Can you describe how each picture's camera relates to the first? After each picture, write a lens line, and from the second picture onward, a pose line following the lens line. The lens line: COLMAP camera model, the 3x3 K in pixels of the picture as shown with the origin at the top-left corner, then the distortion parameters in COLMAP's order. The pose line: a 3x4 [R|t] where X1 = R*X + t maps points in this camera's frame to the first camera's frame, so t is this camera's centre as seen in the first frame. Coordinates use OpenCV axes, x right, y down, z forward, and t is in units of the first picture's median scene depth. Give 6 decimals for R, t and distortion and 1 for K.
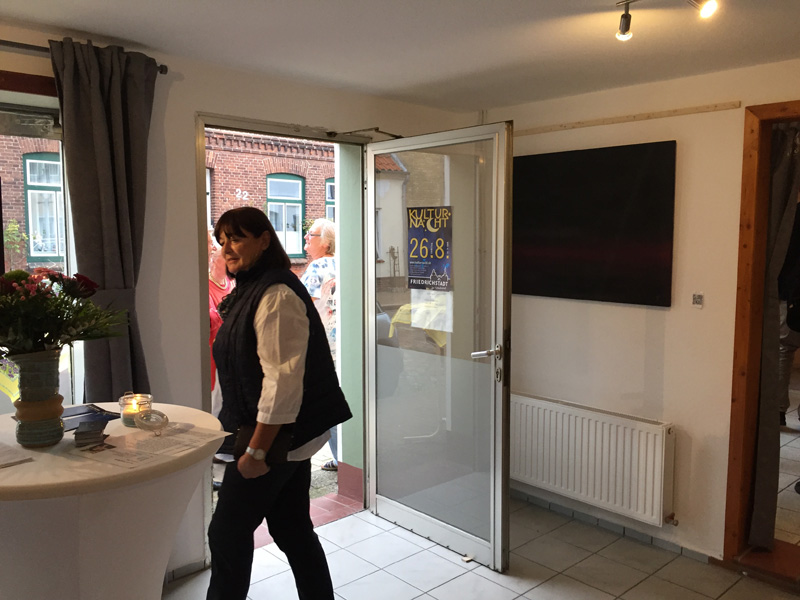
lens RADIAL K [[684.6, 0, 407.2], [0, 684.6, 301.5], [0, 0, 1]] dist [0.072339, -0.089052]
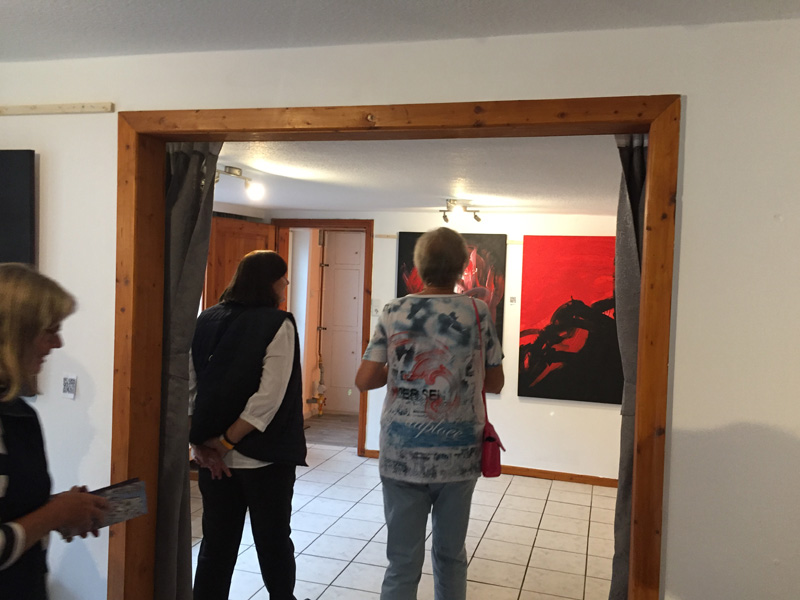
lens RADIAL K [[684.6, 0, 393.6], [0, 684.6, 297.0], [0, 0, 1]] dist [0.072339, -0.089052]
pose [[0.866918, 0.014930, 0.498228, 0.377145], [0.011631, 0.998673, -0.050163, -0.055105], [-0.498316, 0.049282, 0.865594, 0.263678]]
